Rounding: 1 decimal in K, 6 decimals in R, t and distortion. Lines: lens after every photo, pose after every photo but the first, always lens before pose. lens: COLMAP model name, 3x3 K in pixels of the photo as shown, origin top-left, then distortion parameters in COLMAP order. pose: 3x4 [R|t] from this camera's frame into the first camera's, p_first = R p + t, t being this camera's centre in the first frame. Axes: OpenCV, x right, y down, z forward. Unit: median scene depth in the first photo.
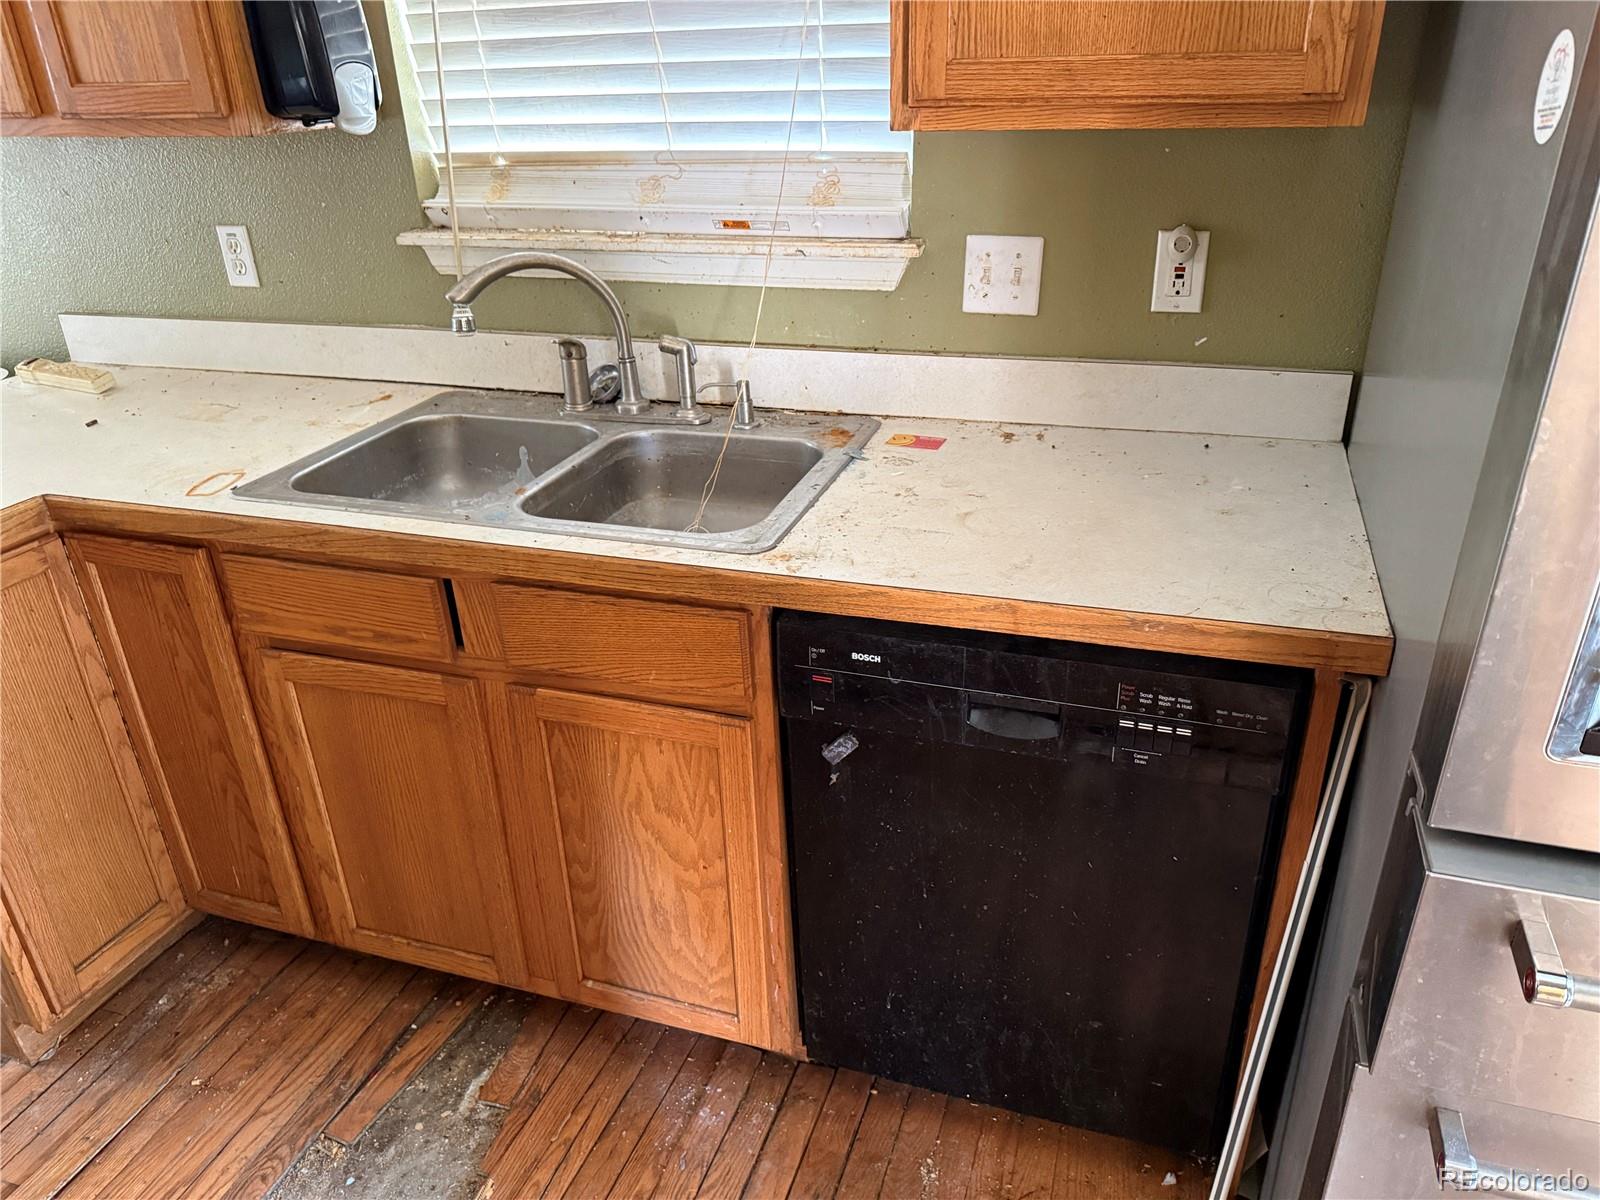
lens RADIAL K [[1131.1, 0, 798.4], [0, 1131.1, 610.5], [0, 0, 1]] dist [0.038287, -0.049846]
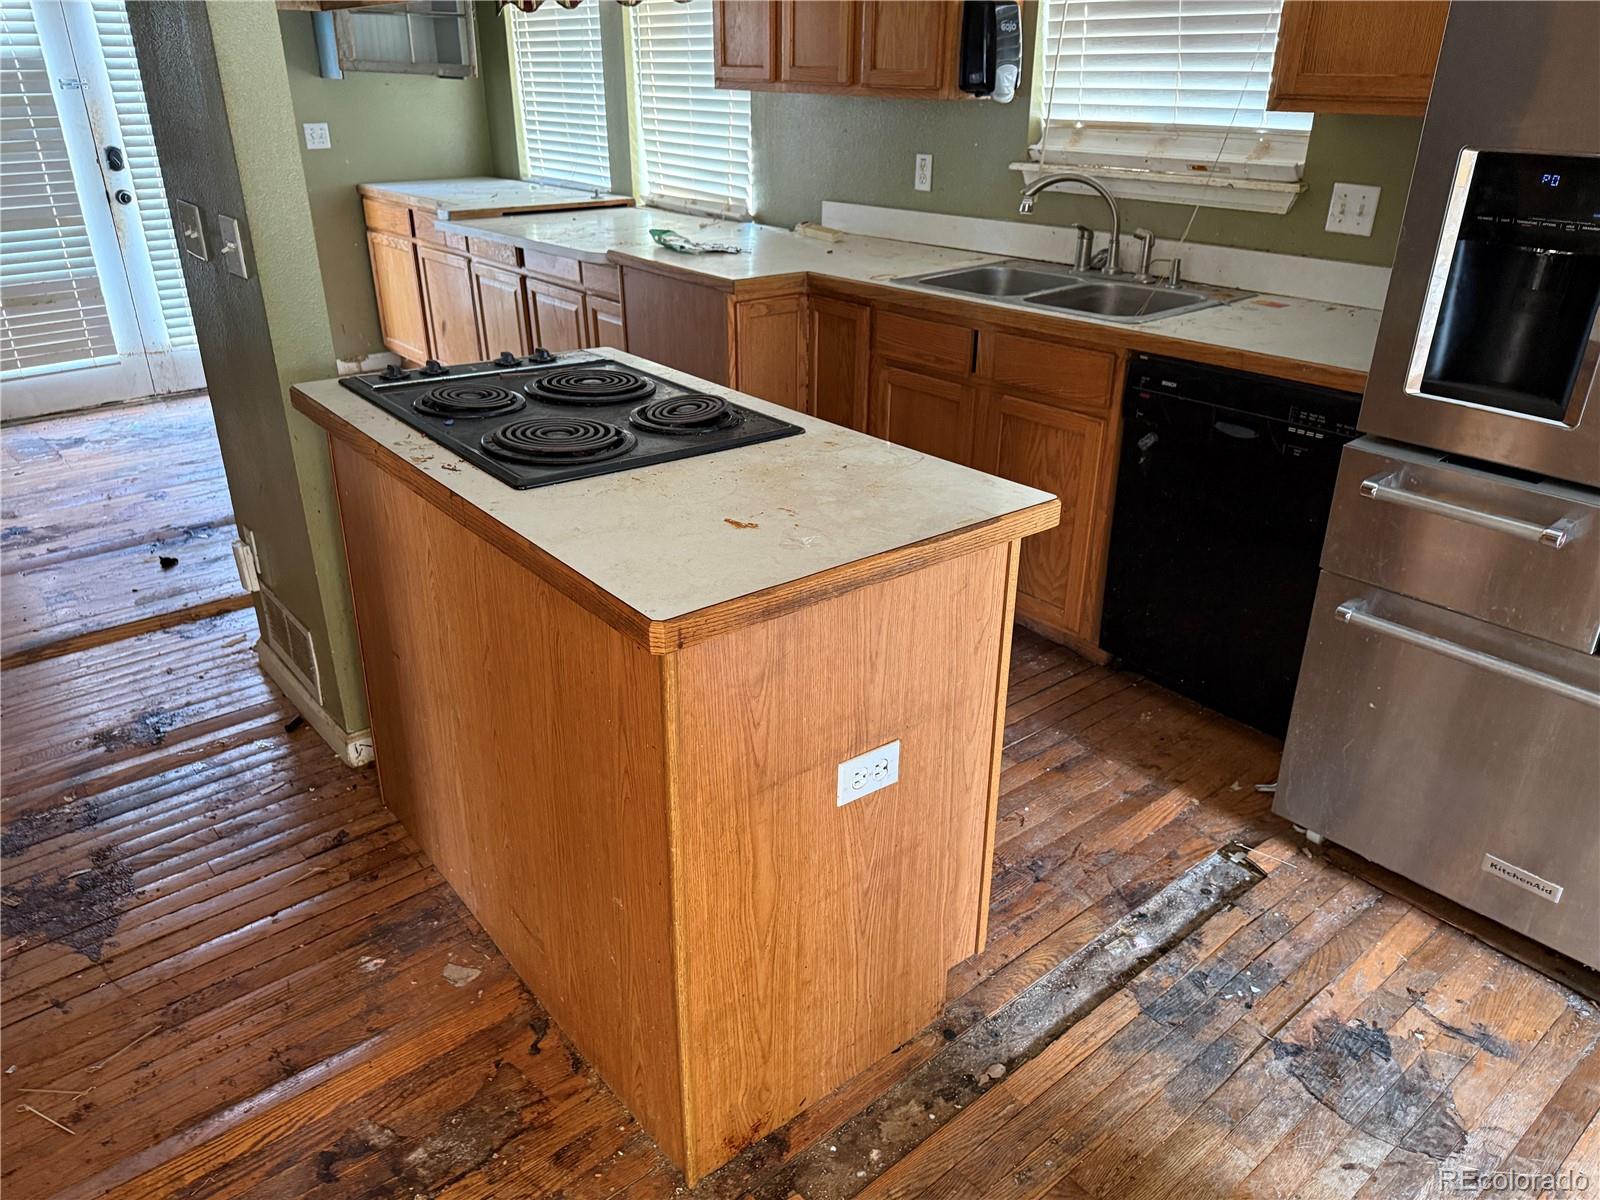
lens RADIAL K [[1131.1, 0, 793.1], [0, 1131.1, 607.4], [0, 0, 1]] dist [0.038287, -0.049846]
pose [[0.851621, 0.254902, -0.458003, 0.376213], [-0.258399, 0.964398, 0.056264, 0.351177], [0.456039, 0.070432, 0.887168, -0.727226]]
